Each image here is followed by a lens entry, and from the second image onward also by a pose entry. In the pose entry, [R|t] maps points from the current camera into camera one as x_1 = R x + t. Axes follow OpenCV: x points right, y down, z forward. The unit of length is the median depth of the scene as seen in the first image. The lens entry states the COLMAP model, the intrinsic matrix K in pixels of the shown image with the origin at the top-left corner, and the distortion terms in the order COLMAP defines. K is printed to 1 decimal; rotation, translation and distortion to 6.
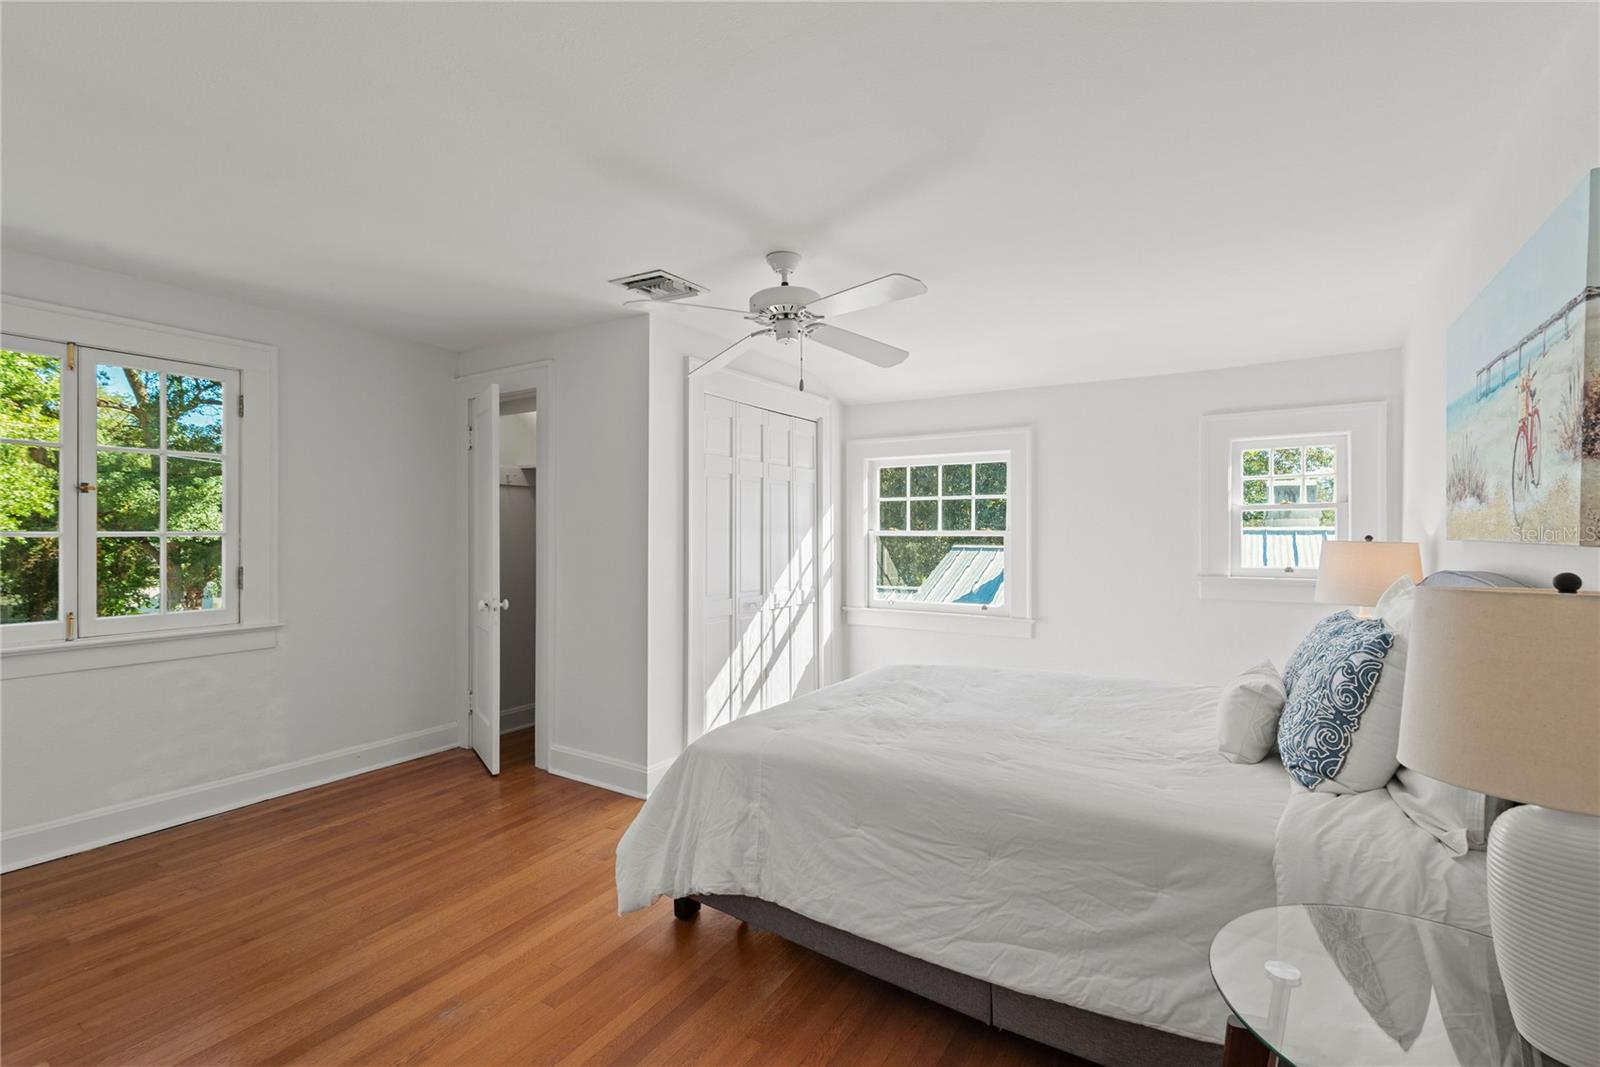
lens RADIAL K [[722.1, 0, 796.9], [0, 722.1, 523.2], [0, 0, 1]] dist [0.013320, -0.000391]
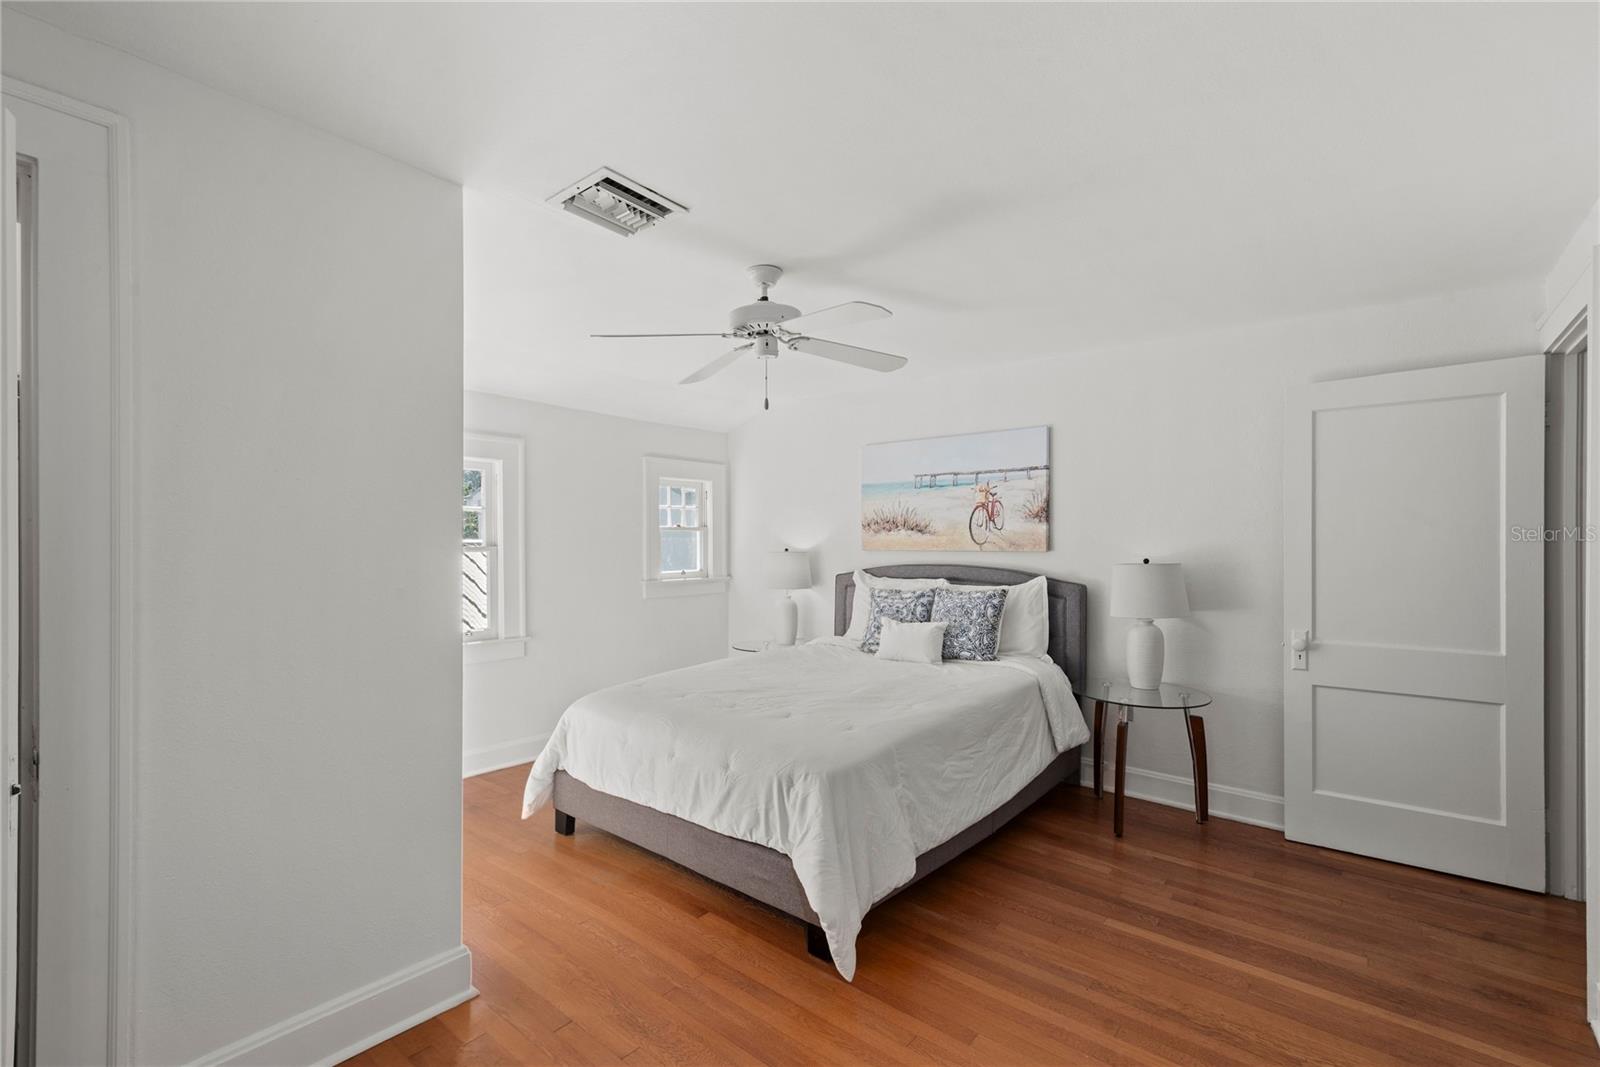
lens RADIAL K [[722.1, 0, 813.8], [0, 722.1, 540.8], [0, 0, 1]] dist [0.013320, -0.000391]
pose [[0.101704, 0.002378, 0.994812, -1.210006], [-0.010659, 0.999942, -0.001300, 0.000532], [-0.994758, -0.010471, 0.101724, 1.016177]]
